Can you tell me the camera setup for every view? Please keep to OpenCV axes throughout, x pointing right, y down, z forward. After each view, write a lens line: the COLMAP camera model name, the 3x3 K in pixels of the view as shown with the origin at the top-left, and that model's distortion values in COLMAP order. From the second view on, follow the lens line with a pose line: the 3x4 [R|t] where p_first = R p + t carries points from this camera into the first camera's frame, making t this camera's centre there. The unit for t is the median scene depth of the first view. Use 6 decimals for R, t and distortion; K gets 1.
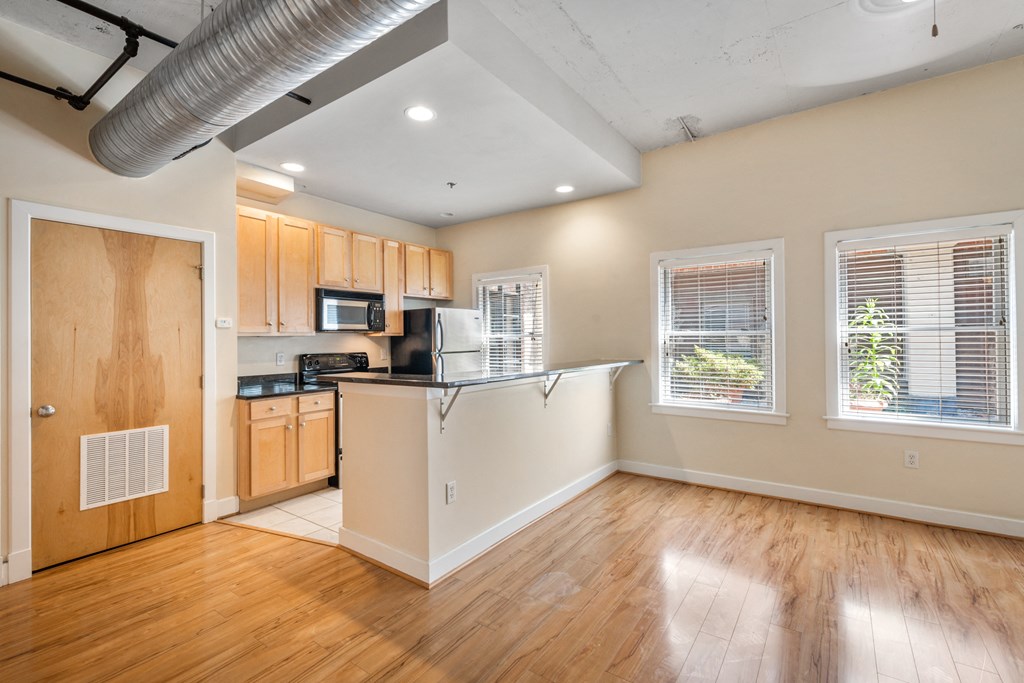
lens RADIAL K [[454.6, 0, 514.3], [0, 454.6, 337.8], [0, 0, 1]] dist [0.000793, 0.000051]
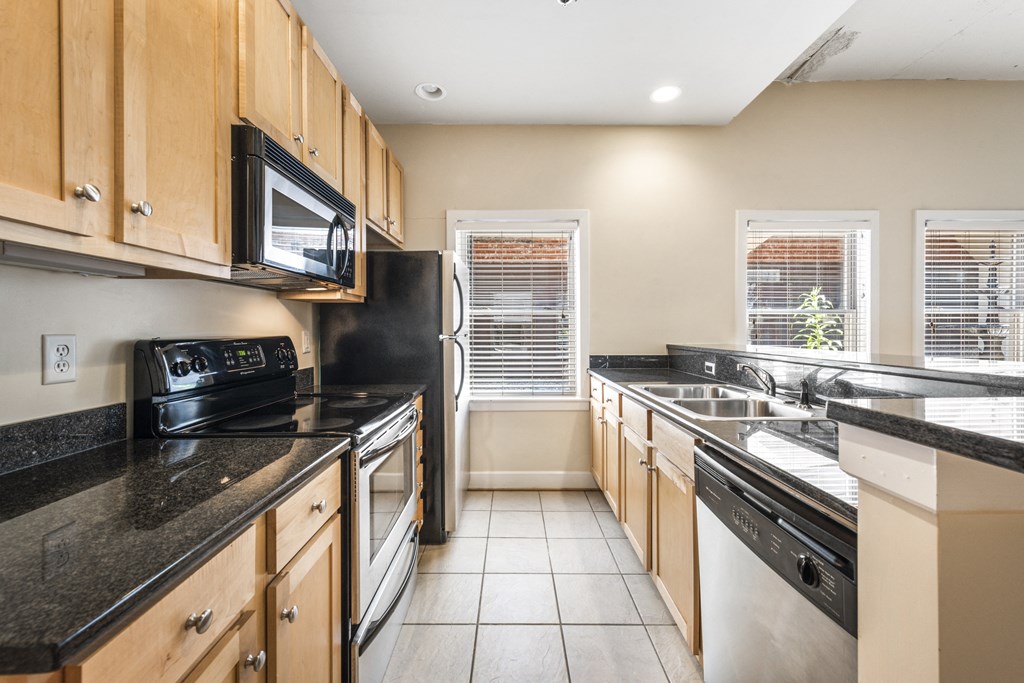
lens RADIAL K [[398.2, 0, 512.8], [0, 398.2, 338.5], [0, 0, 1]] dist [0.000272, -0.000390]
pose [[0.810159, -0.006330, 0.586176, -0.445420], [-0.006911, 0.999769, 0.020348, 0.029137], [-0.586169, -0.020536, 0.809928, 0.674438]]
